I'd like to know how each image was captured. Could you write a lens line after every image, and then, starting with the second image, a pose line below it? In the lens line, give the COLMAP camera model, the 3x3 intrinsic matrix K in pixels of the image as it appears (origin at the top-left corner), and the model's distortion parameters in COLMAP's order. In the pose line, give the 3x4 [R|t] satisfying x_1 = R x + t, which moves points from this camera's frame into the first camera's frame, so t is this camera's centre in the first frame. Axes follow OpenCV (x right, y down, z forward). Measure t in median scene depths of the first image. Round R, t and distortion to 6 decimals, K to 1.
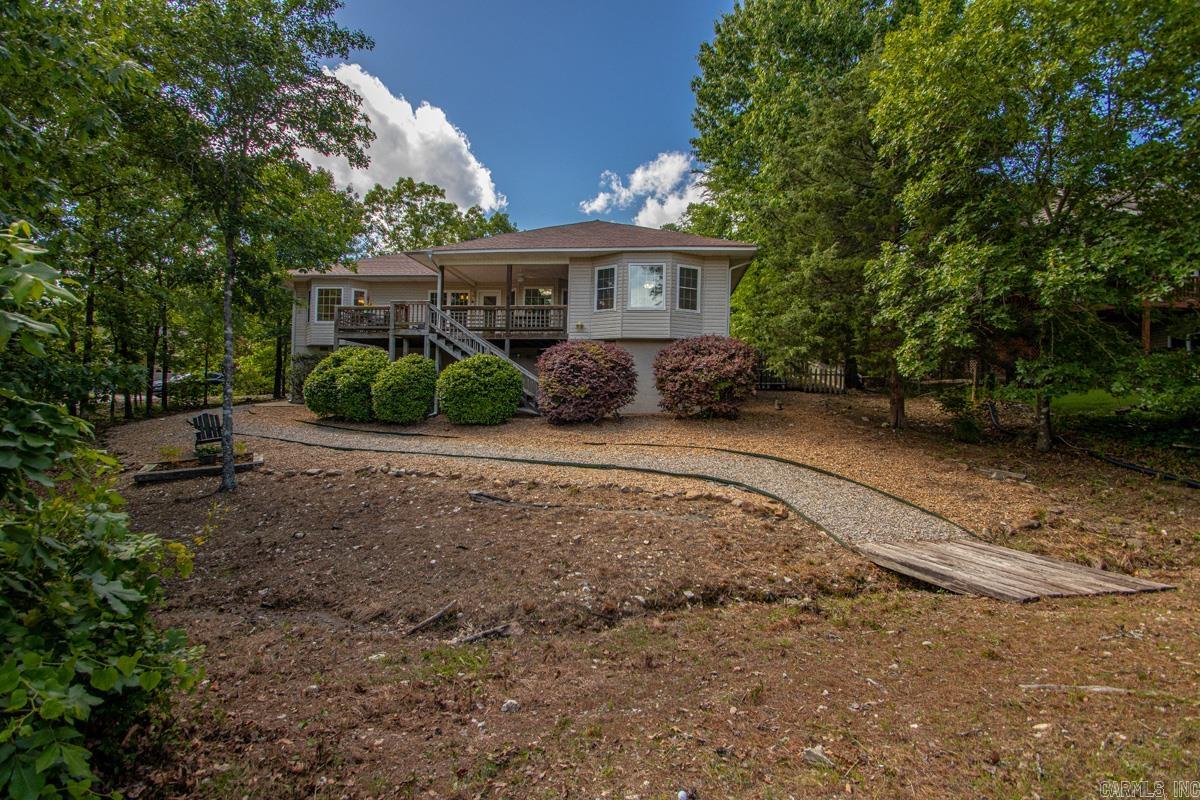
lens RADIAL K [[560.7, 0, 594.0], [0, 560.7, 402.3], [0, 0, 1]] dist [0.012299, -0.016599]
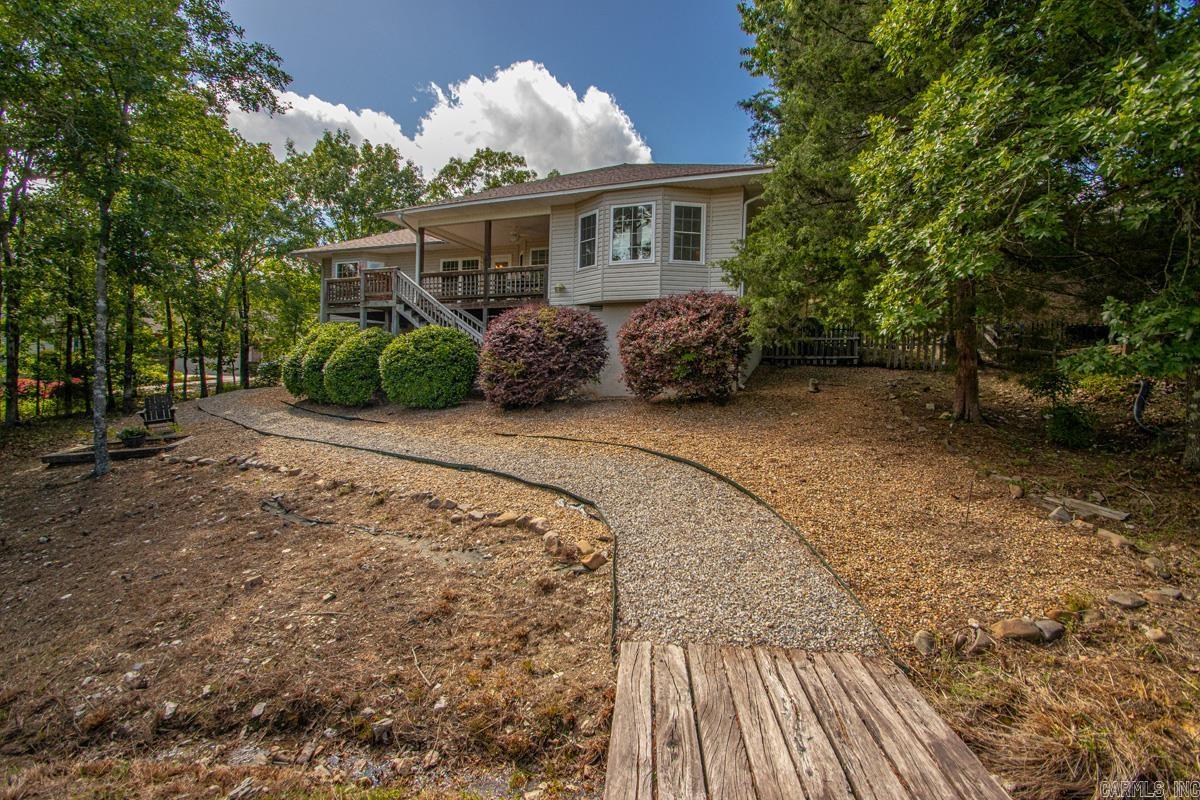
lens RADIAL K [[560.7, 0, 647.3], [0, 560.7, 389.9], [0, 0, 1]] dist [0.012299, -0.016599]
pose [[0.966566, 0.002494, -0.256406, 0.313912], [-0.000063, 0.999955, 0.009489, 0.003628], [0.256419, -0.009155, 0.966522, 0.246470]]
